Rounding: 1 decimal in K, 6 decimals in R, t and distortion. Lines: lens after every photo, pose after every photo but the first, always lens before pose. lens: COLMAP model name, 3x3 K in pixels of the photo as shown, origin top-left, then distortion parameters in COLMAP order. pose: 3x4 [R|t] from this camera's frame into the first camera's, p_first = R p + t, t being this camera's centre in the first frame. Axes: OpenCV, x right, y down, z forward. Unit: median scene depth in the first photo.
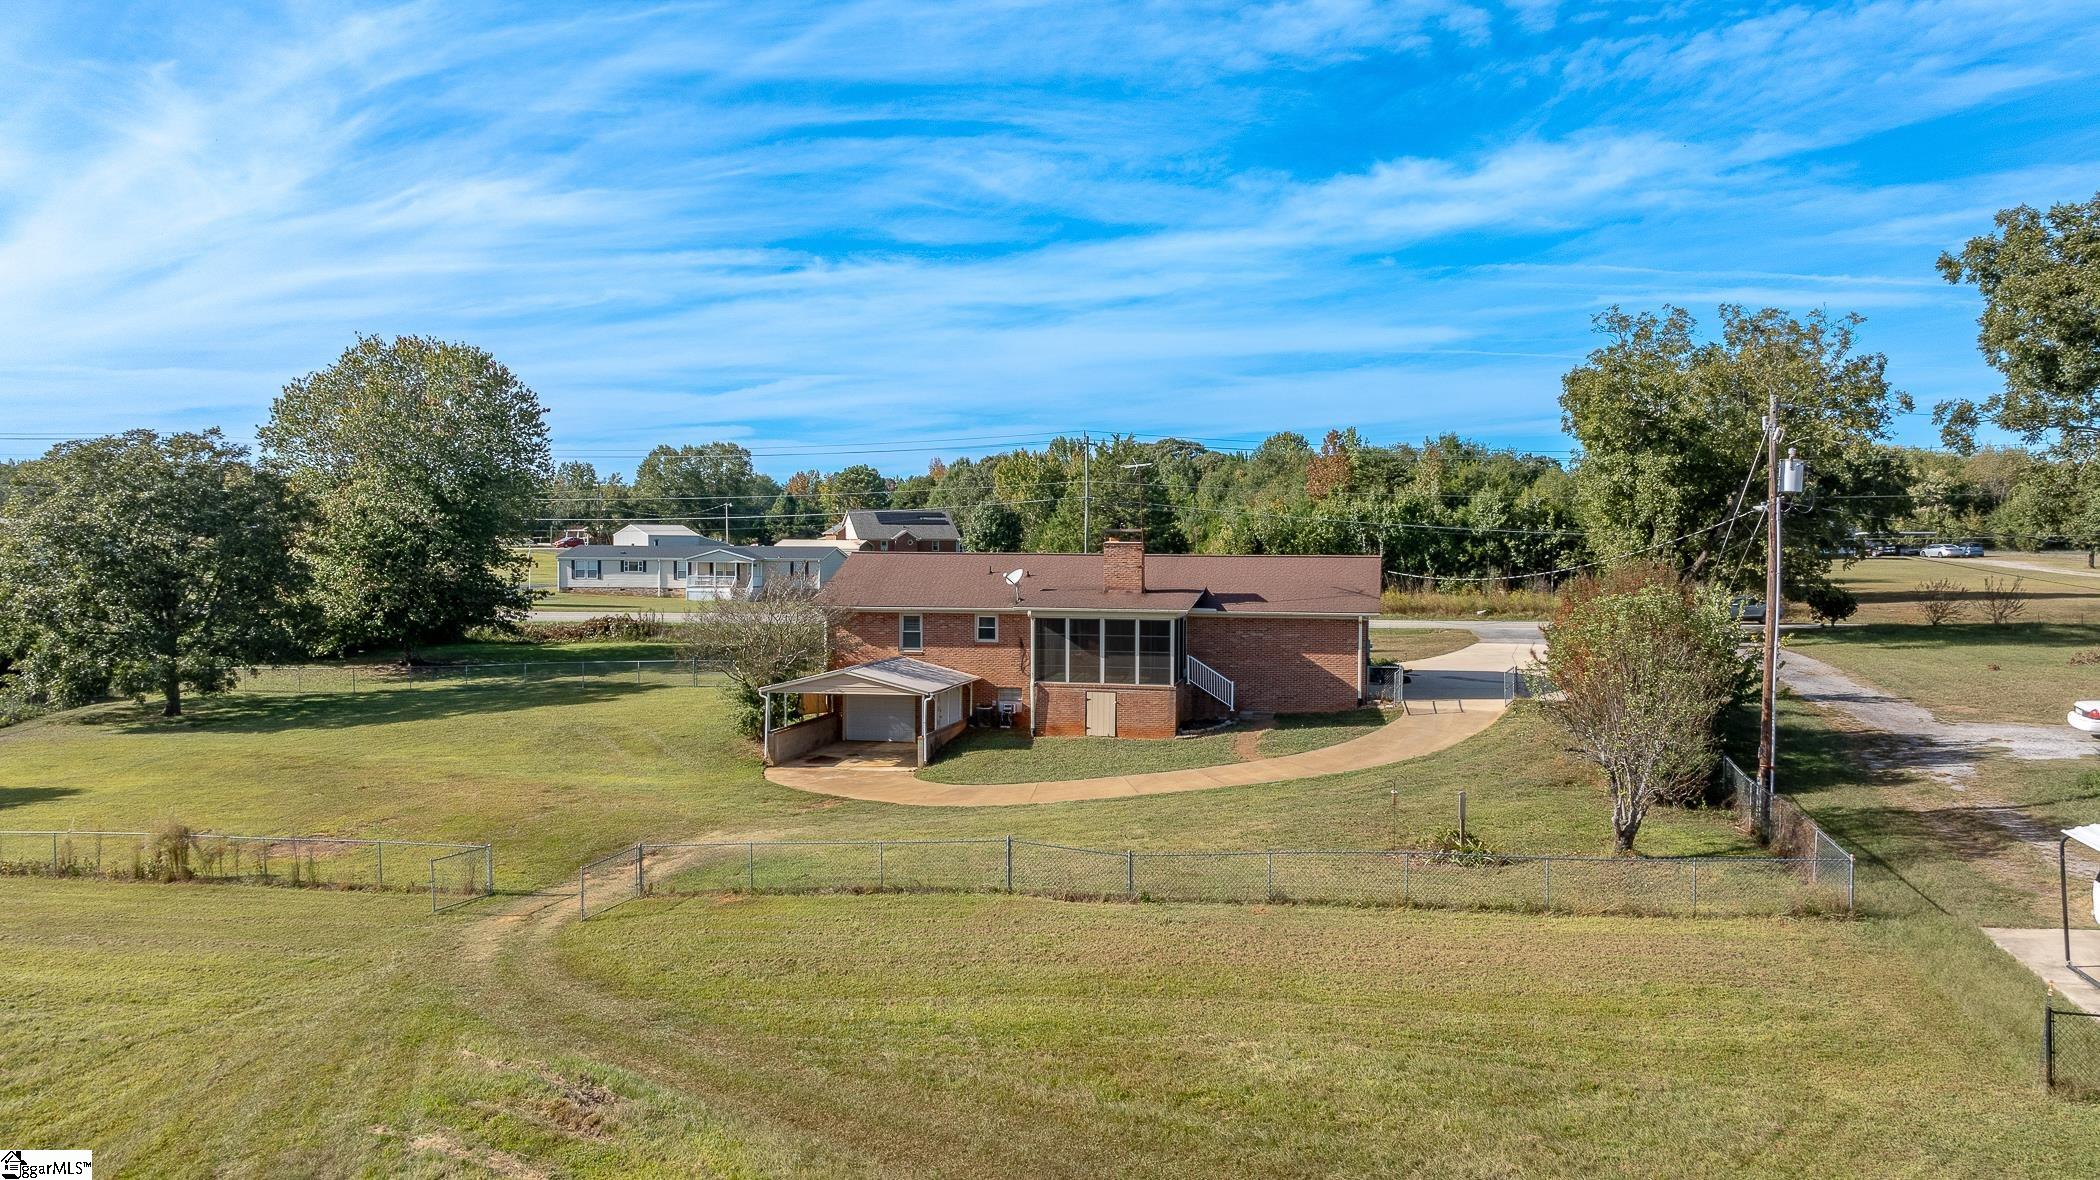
lens RADIAL K [[1553.8, 0, 1062.1], [0, 1553.8, 592.5], [0, 0, 1]] dist [-0.051717, 0.111796]
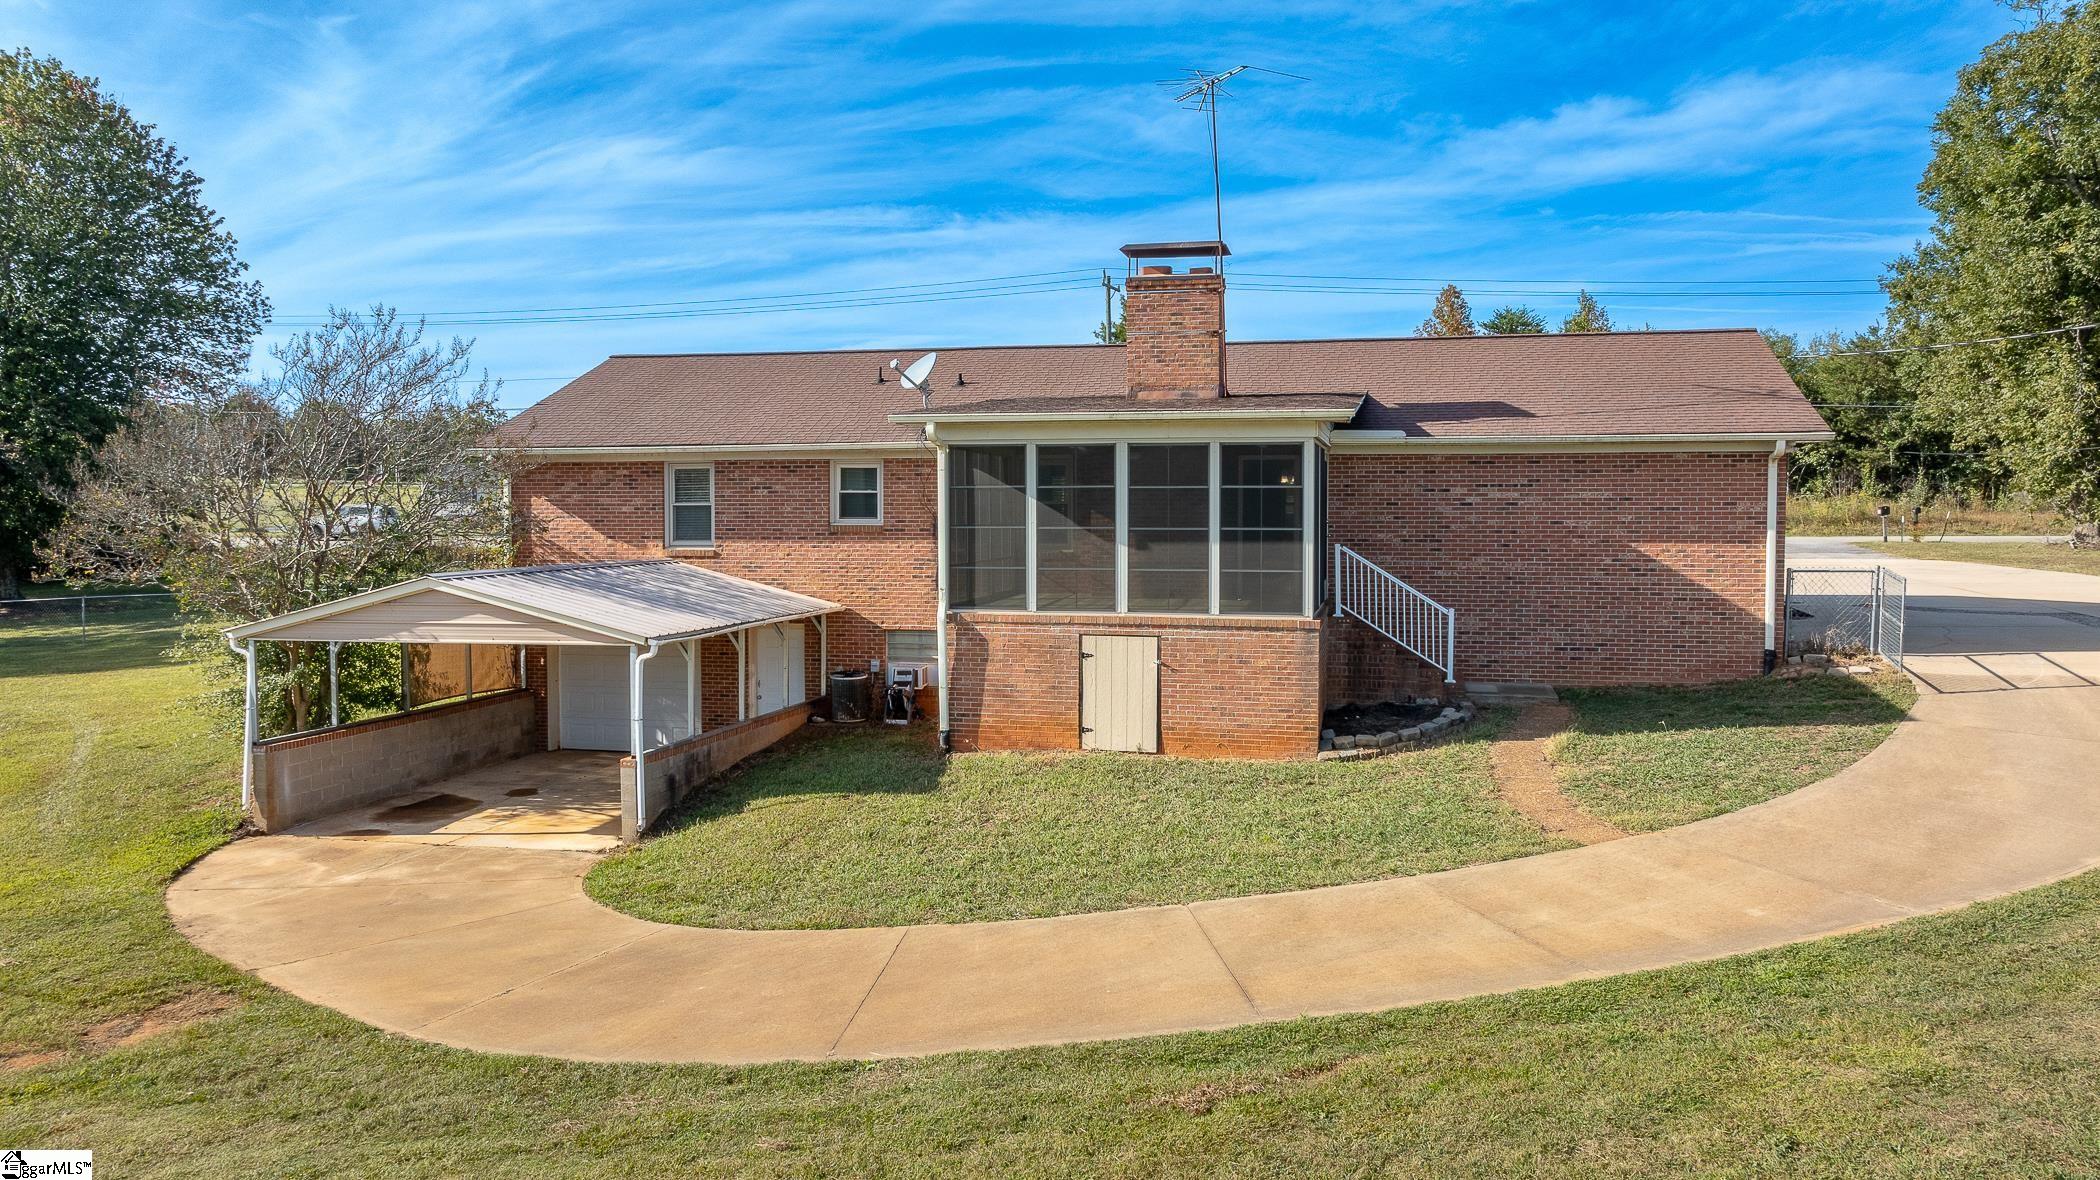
lens RADIAL K [[1553.8, 0, 1062.1], [0, 1553.8, 592.5], [0, 0, 1]] dist [-0.051717, 0.111796]
pose [[0.999806, -0.004738, -0.019127, 0.018109], [0.005244, 0.999636, 0.026469, 0.042772], [0.018995, -0.026564, 0.999467, 0.611693]]
